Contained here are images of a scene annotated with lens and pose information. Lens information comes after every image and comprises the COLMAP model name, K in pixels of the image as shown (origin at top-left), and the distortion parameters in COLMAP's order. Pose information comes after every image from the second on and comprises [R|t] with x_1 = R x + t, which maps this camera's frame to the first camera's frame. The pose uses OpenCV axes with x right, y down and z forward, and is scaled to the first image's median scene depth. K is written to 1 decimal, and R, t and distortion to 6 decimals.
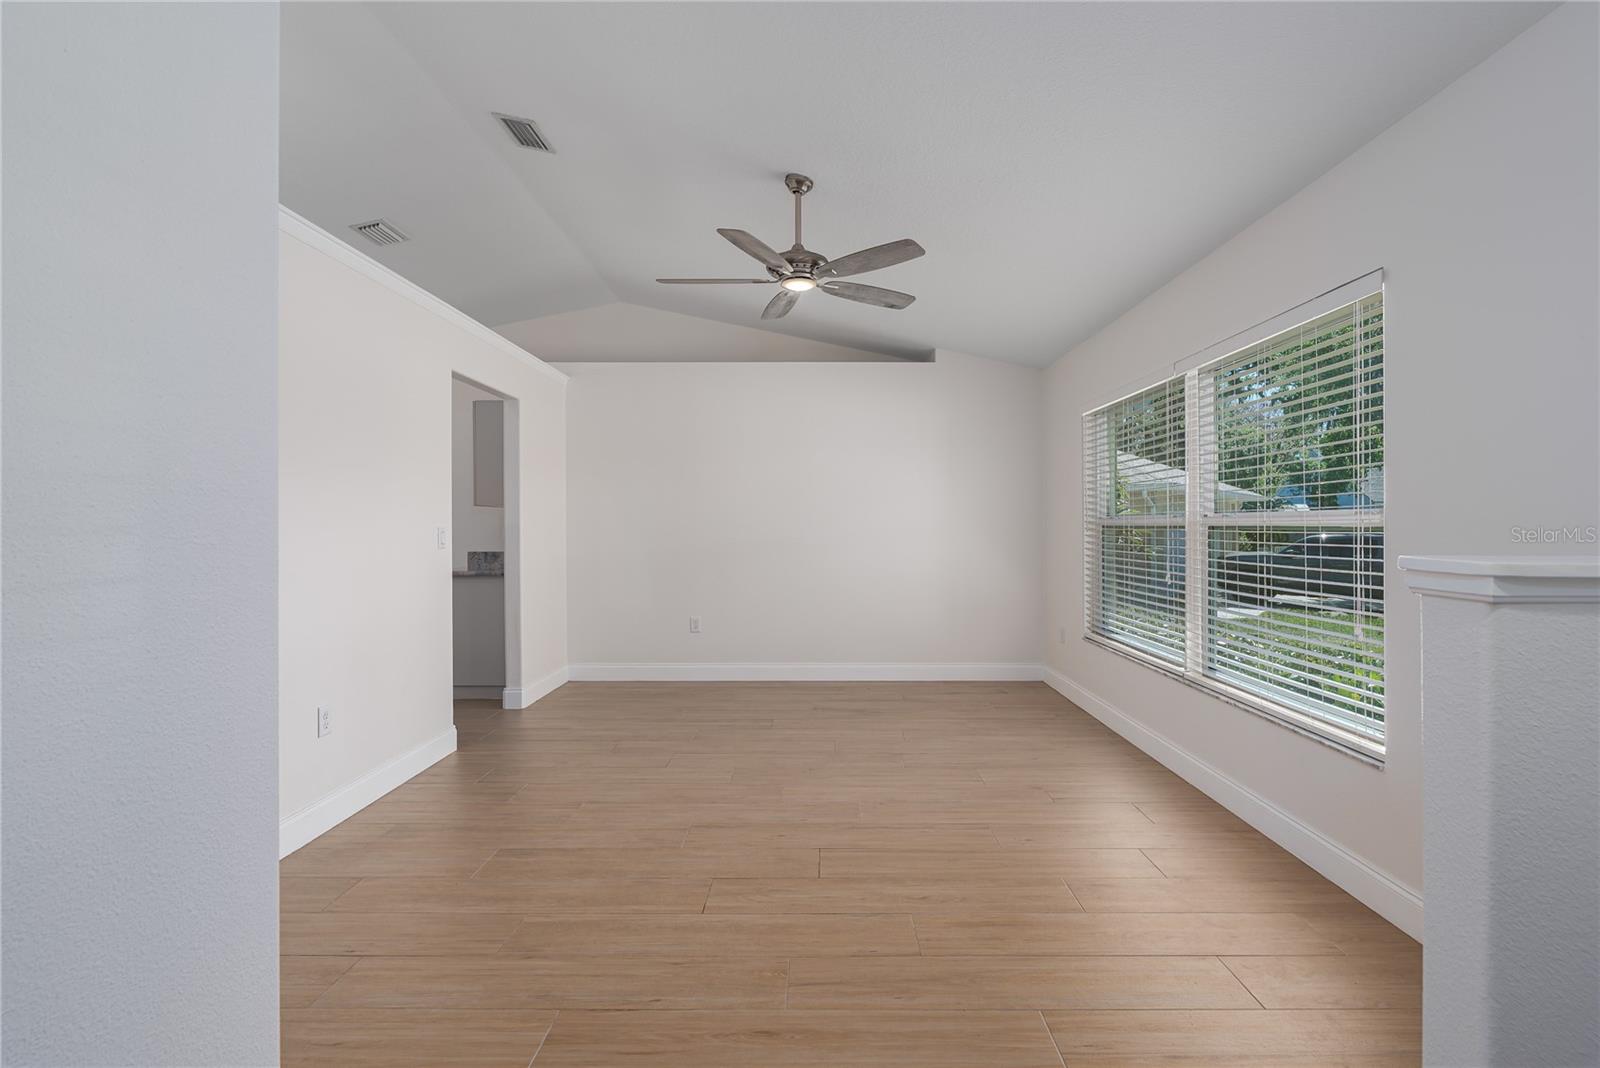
lens RADIAL K [[741.2, 0, 802.7], [0, 741.2, 527.7], [0, 0, 1]] dist [-0.002728, 0.000153]
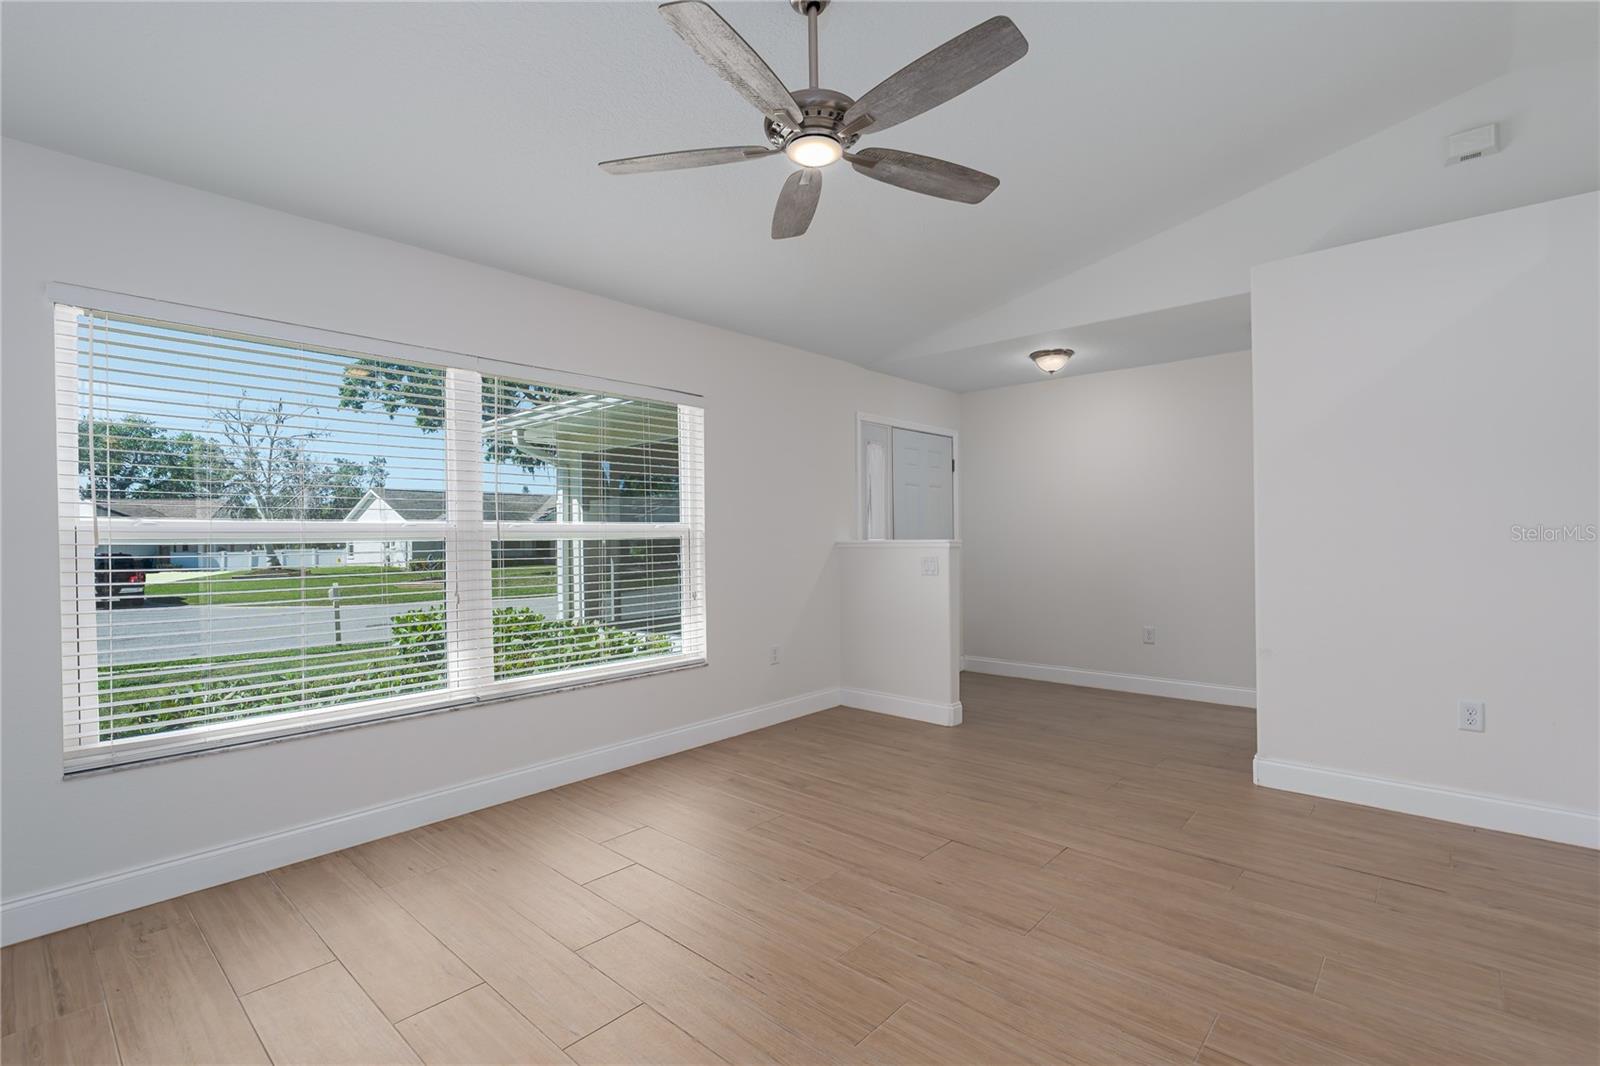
lens RADIAL K [[741.2, 0, 797.9], [0, 741.2, 532.4], [0, 0, 1]] dist [-0.002728, 0.000153]
pose [[-0.758628, 0.006430, 0.651492, -0.567378], [0.013360, 0.999895, 0.005689, -0.015631], [-0.651387, 0.013020, -0.758634, 2.091893]]
